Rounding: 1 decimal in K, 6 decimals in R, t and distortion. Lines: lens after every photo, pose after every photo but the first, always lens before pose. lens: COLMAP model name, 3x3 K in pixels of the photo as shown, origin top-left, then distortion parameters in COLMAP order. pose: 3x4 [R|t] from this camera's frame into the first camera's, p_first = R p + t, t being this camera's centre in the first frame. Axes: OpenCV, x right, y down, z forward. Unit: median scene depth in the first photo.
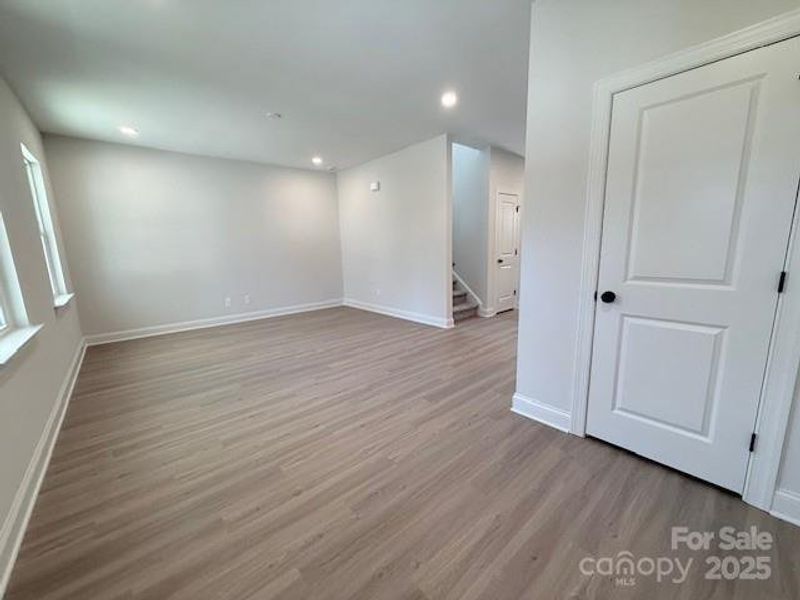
lens RADIAL K [[319.4, 0, 400.0], [0, 319.4, 300.0], [0, 0, 1]] dist [-0.000702, 0.000354]
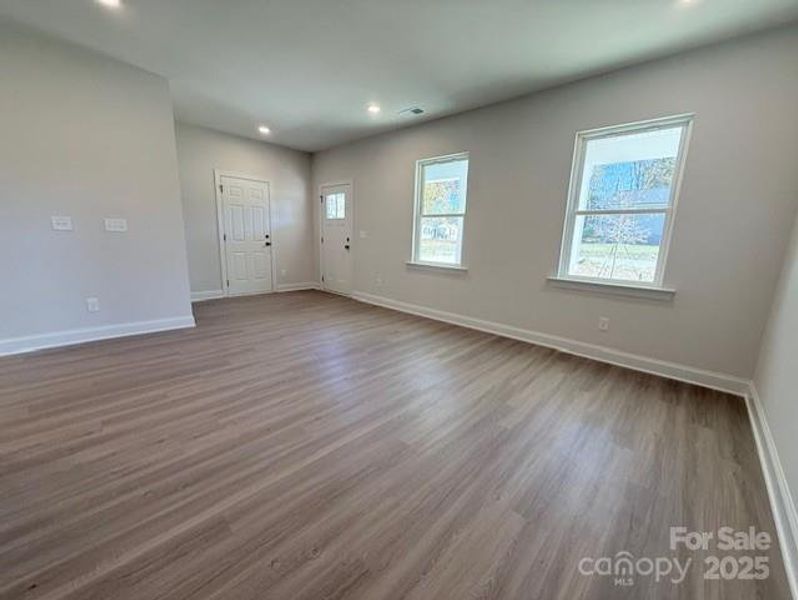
lens RADIAL K [[318.6, 0, 399.0], [0, 318.6, 300.0], [0, 0, 1]] dist [-0.000702, 0.000354]
pose [[-0.995284, 0.012523, -0.096189, -0.339181], [-0.024284, 0.927887, 0.372069, -0.260197], [0.093912, 0.372651, -0.923208, 1.639519]]
